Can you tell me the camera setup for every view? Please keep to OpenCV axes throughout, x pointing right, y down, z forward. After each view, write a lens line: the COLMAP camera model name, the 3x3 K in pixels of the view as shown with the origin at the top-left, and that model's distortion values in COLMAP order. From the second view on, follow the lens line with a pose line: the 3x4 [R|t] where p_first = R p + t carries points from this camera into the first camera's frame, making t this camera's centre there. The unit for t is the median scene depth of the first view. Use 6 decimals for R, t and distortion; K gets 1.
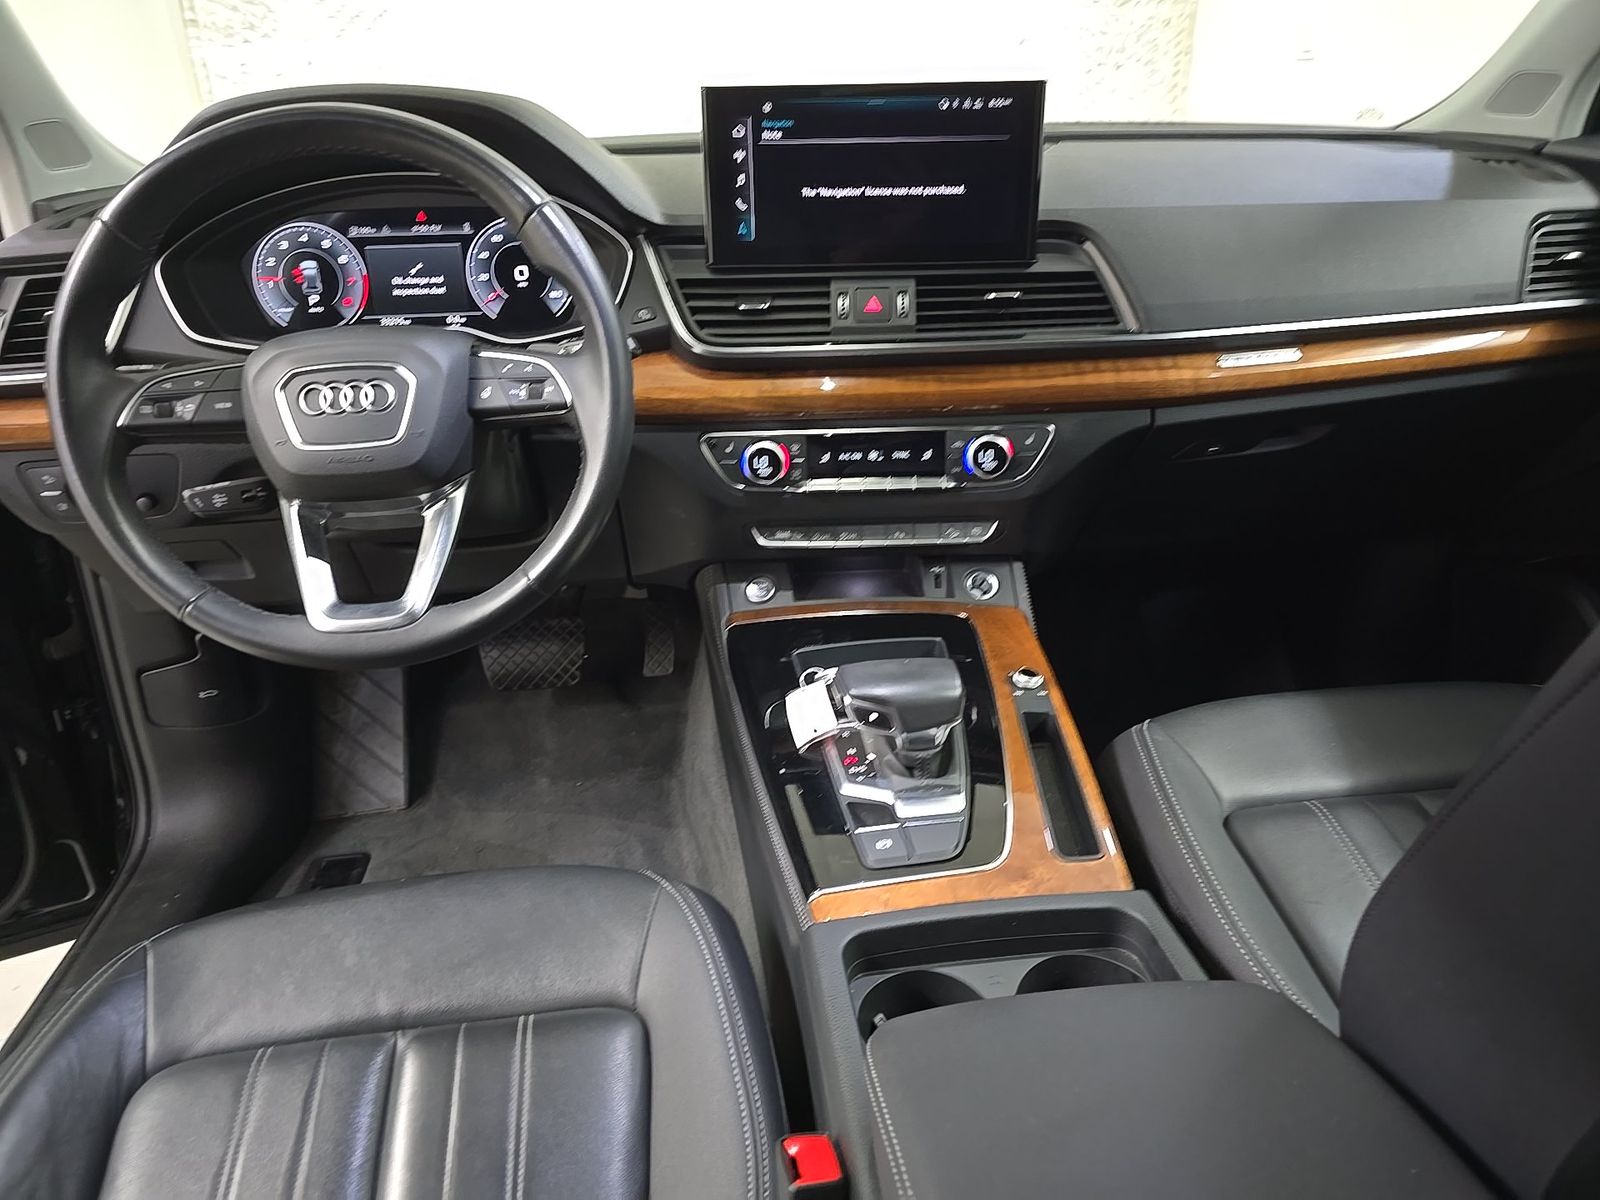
lens RADIAL K [[1065.8, 0, 811.2], [0, 1065.8, 602.8], [0, 0, 1]] dist [0.024617, -0.022947]
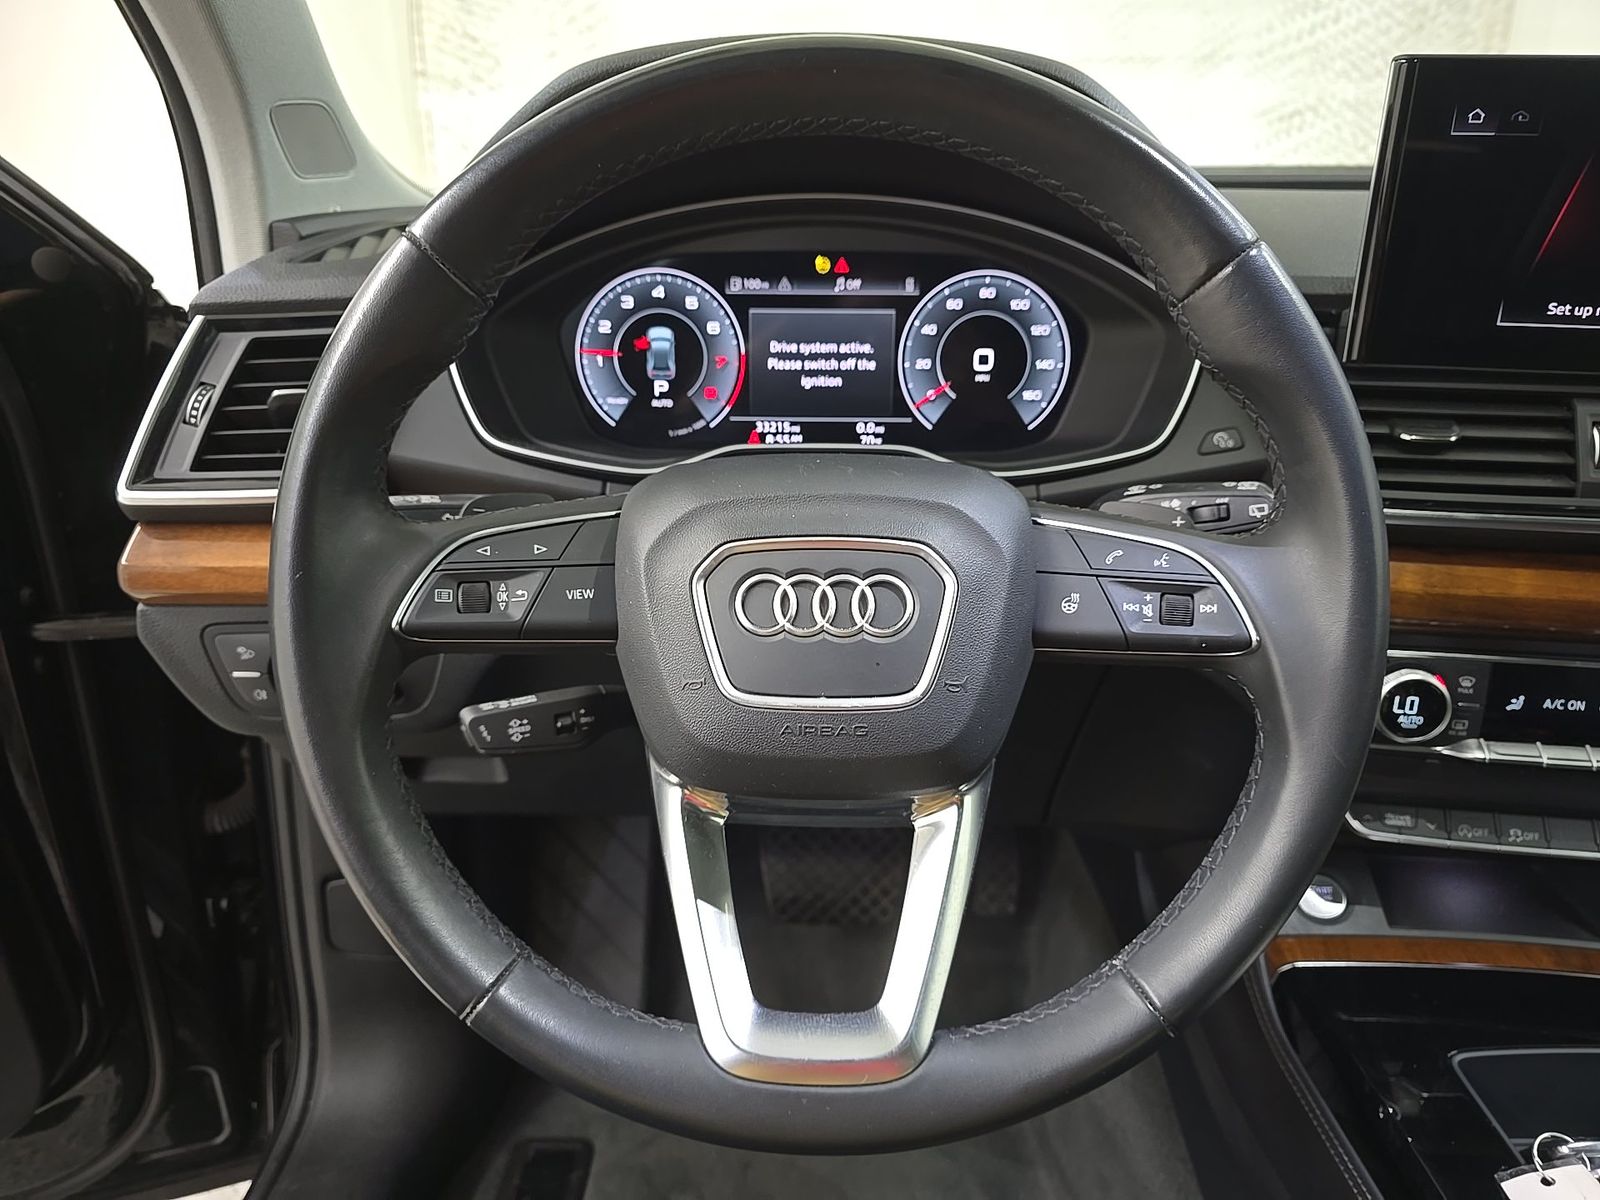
lens RADIAL K [[1065.8, 0, 792.0], [0, 1065.8, 600.1], [0, 0, 1]] dist [0.024617, -0.022947]
pose [[0.989444, 0.074181, -0.124491, -0.301597], [-0.082389, 0.994661, -0.062133, -0.125129], [0.119217, 0.071734, 0.990273, 0.392790]]
